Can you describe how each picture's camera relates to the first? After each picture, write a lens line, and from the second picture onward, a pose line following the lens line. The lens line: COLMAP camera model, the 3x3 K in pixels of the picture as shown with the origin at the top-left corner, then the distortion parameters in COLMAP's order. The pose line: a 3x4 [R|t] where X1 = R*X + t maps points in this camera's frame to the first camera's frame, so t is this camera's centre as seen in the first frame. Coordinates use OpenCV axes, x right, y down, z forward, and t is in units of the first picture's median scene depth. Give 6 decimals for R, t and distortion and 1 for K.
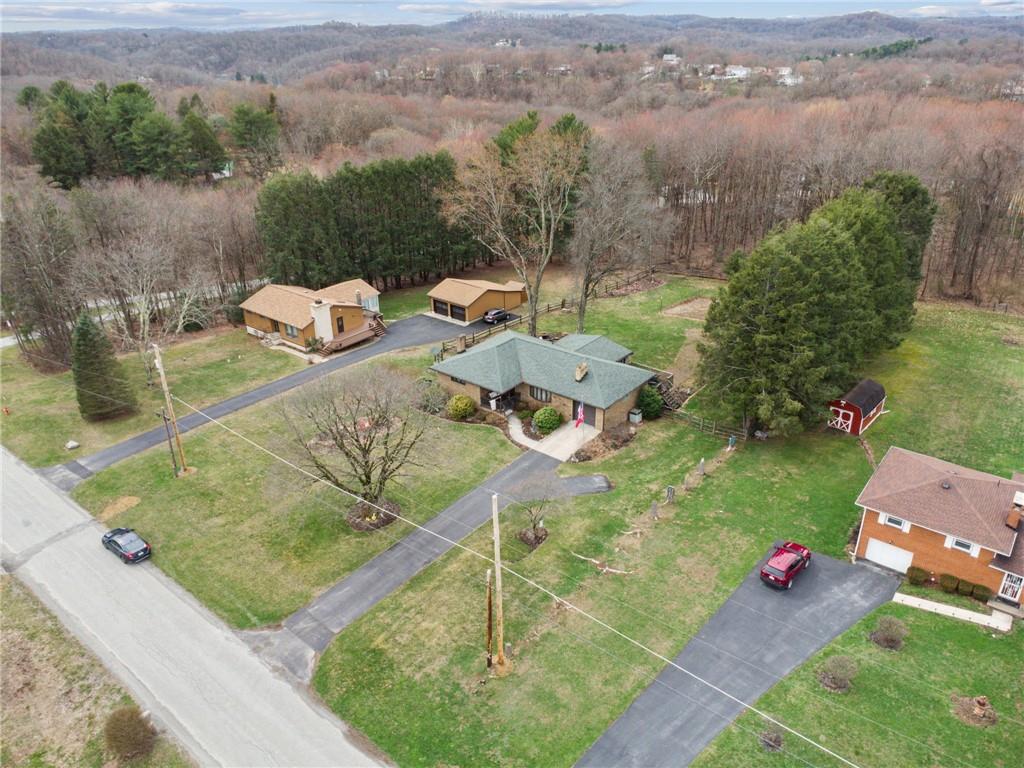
lens RADIAL K [[811.9, 0, 512.0], [0, 811.9, 384.0], [0, 0, 1]] dist [0.002267, 0.006401]
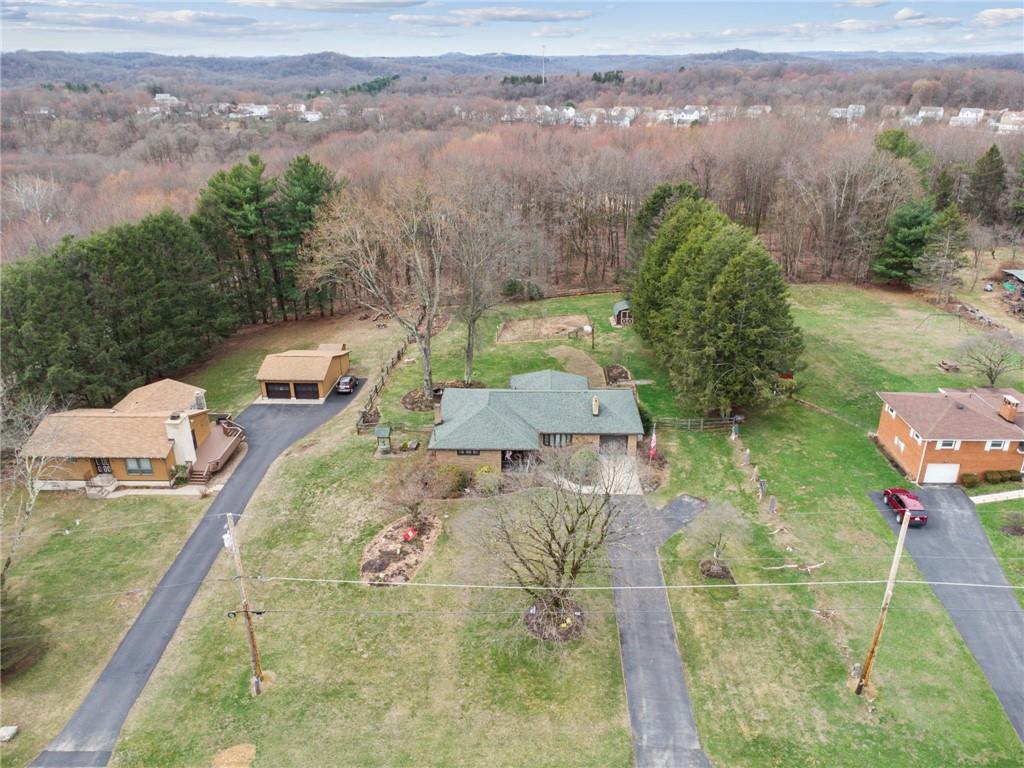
lens RADIAL K [[811.9, 0, 512.0], [0, 811.9, 384.0], [0, 0, 1]] dist [0.002267, 0.006401]
pose [[0.771221, -0.230957, 0.593193, -0.431981], [0.256014, 0.965710, 0.043146, -0.082129], [-0.582817, 0.118590, 0.803904, 0.211307]]
